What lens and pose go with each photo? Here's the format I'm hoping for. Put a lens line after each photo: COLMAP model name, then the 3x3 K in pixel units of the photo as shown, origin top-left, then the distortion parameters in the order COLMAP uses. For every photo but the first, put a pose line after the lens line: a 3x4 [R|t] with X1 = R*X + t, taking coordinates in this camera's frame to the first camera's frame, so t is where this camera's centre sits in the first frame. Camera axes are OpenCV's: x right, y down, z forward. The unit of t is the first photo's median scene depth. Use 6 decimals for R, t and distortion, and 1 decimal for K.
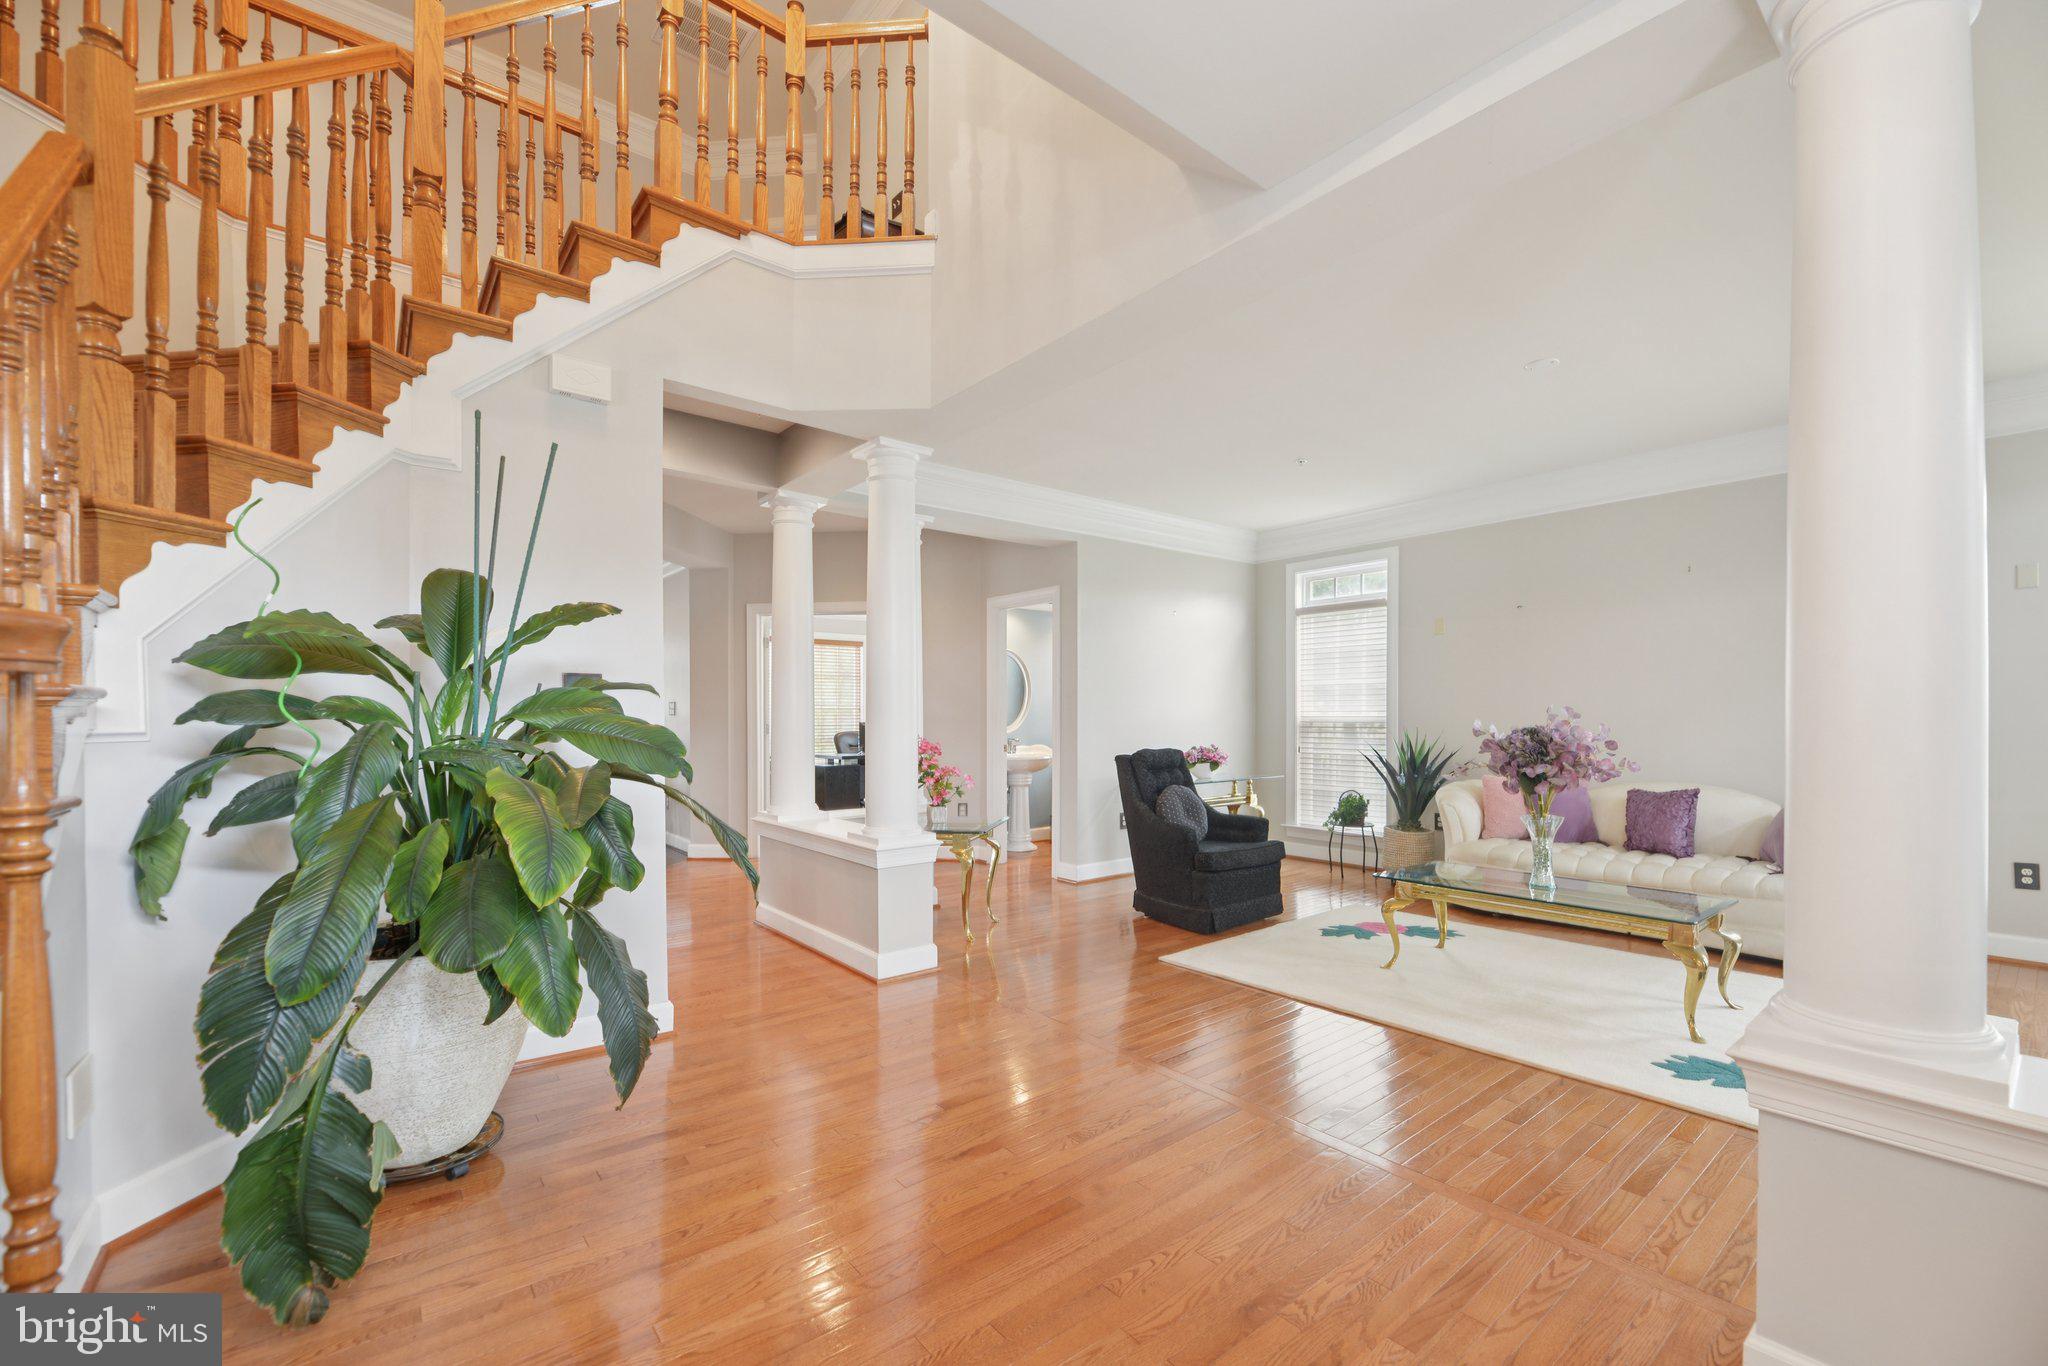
lens RADIAL K [[836.5, 0, 1037.6], [0, 836.5, 717.7], [0, 0, 1]] dist [0.003764, -0.004252]
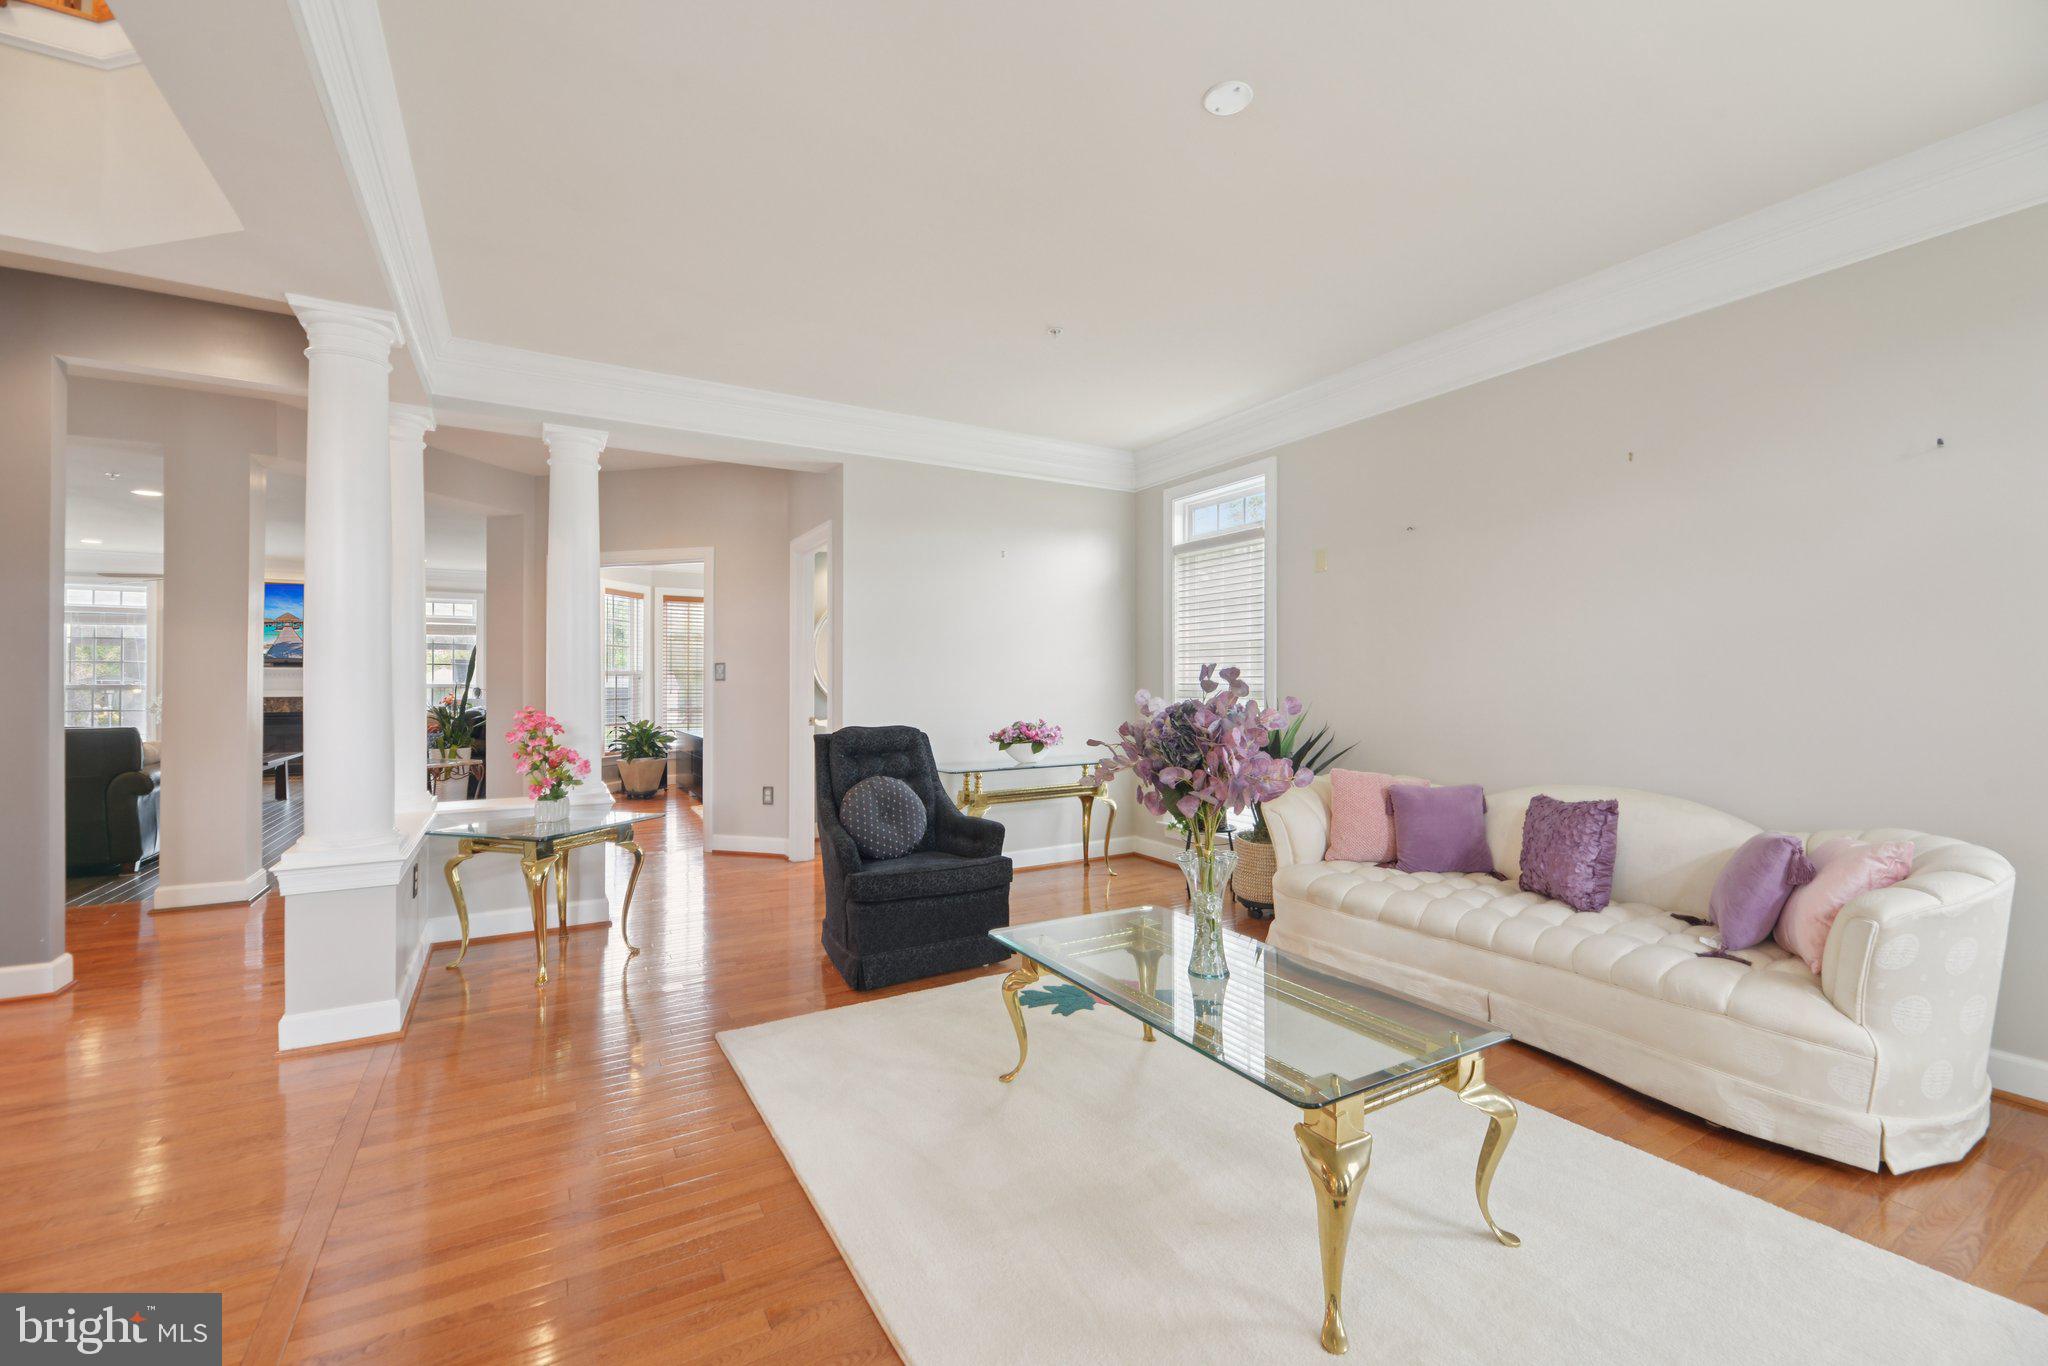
lens RADIAL K [[836.5, 0, 1023.9], [0, 836.5, 678.3], [0, 0, 1]] dist [0.003764, -0.004252]
pose [[0.988327, -0.001059, -0.152342, 0.399336], [-0.000032, 0.999974, -0.007162, -0.001009], [0.152346, 0.007083, 0.988302, 0.282117]]
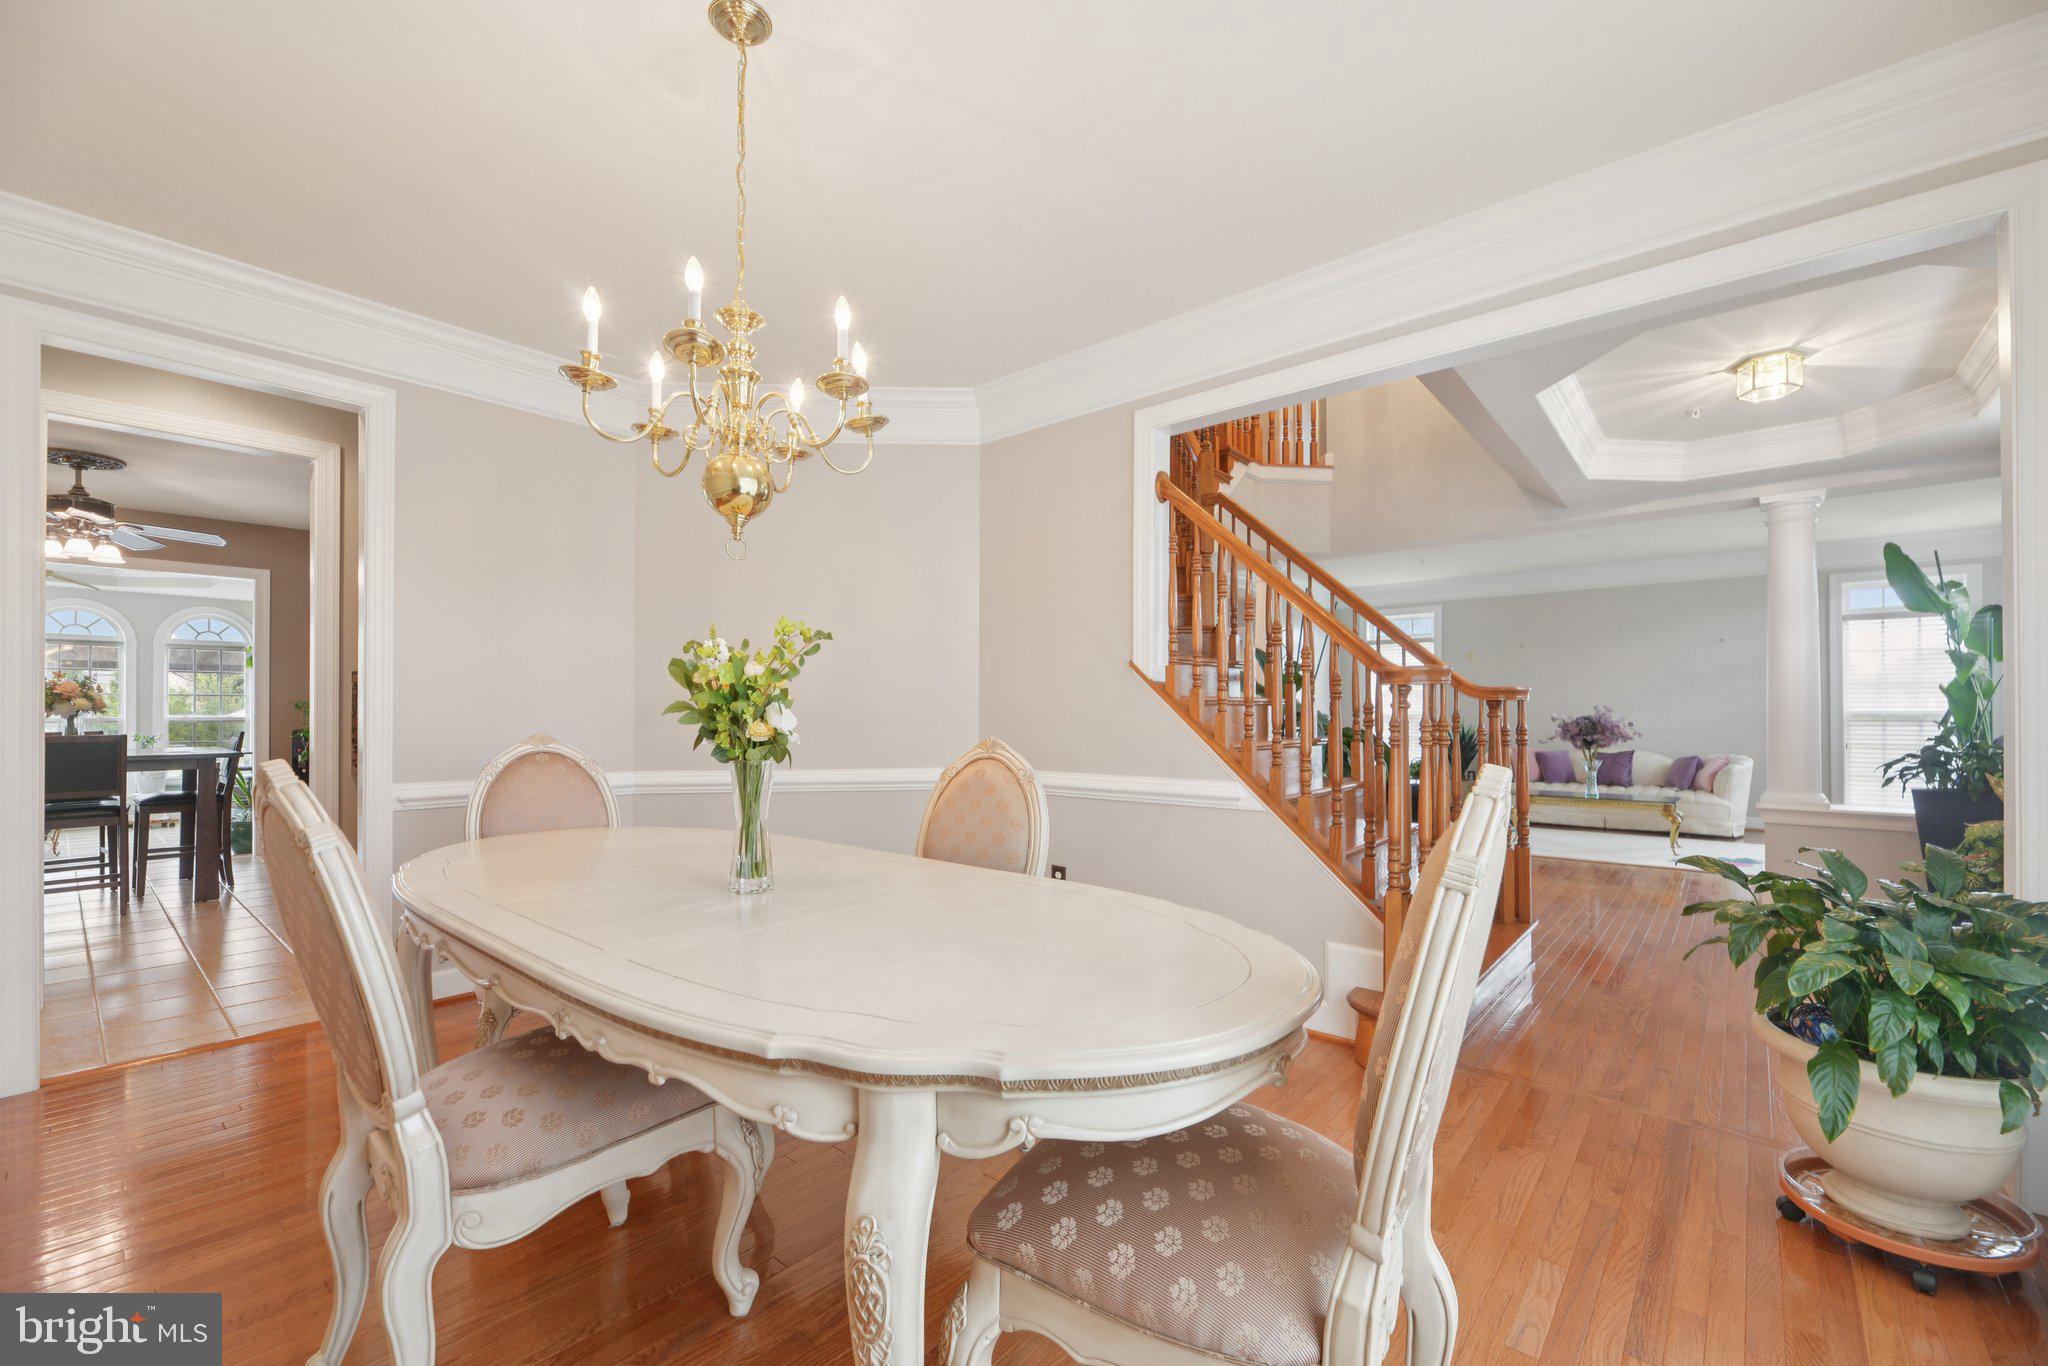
lens RADIAL K [[836.5, 0, 1043.5], [0, 836.5, 711.5], [0, 0, 1]] dist [0.003764, -0.004252]
pose [[0.981735, -0.000158, 0.190256, -0.754871], [0.000823, 0.999994, -0.003419, 0.004024], [-0.190254, 0.003513, 0.981729, -0.509106]]
